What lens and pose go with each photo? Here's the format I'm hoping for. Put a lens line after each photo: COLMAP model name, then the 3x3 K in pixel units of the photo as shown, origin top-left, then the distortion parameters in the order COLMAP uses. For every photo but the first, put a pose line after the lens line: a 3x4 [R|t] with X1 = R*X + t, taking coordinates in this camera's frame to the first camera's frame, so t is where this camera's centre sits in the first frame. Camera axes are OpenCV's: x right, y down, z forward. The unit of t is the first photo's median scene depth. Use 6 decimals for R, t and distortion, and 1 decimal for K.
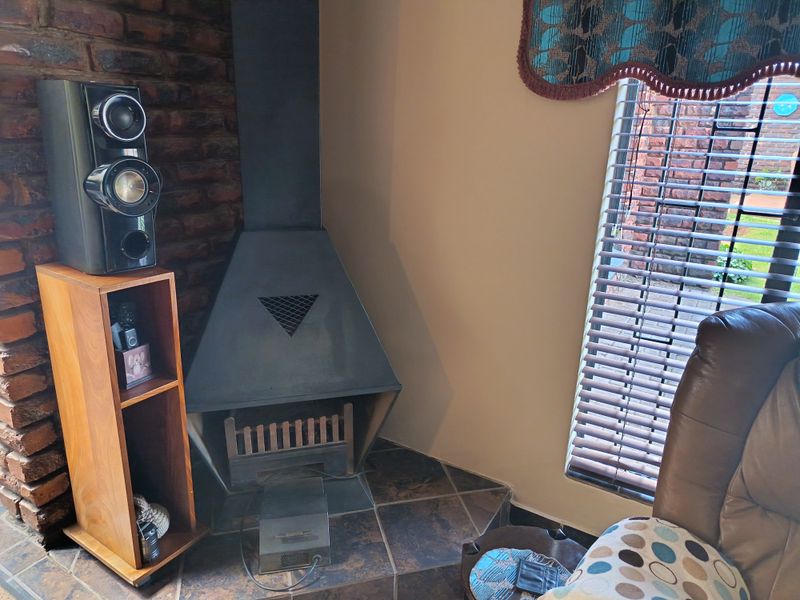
lens RADIAL K [[556.9, 0, 399.5], [0, 556.9, 300.0], [0, 0, 1]] dist [0.007502, 0.001298]
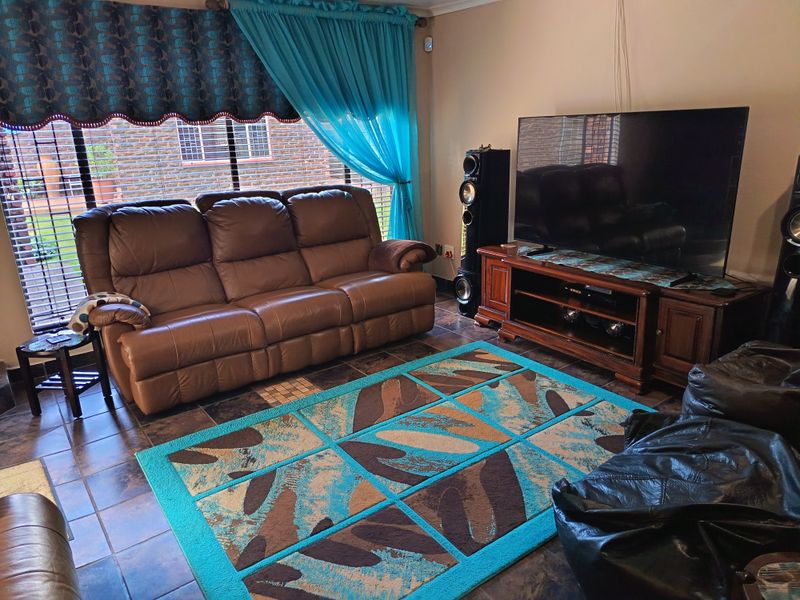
lens RADIAL K [[556.9, 0, 401.1], [0, 556.9, 299.4], [0, 0, 1]] dist [0.007502, 0.001298]
pose [[0.371136, -0.303145, 0.877702, -1.141116], [0.336071, 0.924985, 0.177369, 0.396529], [-0.865630, 0.229143, 0.445173, -1.213071]]
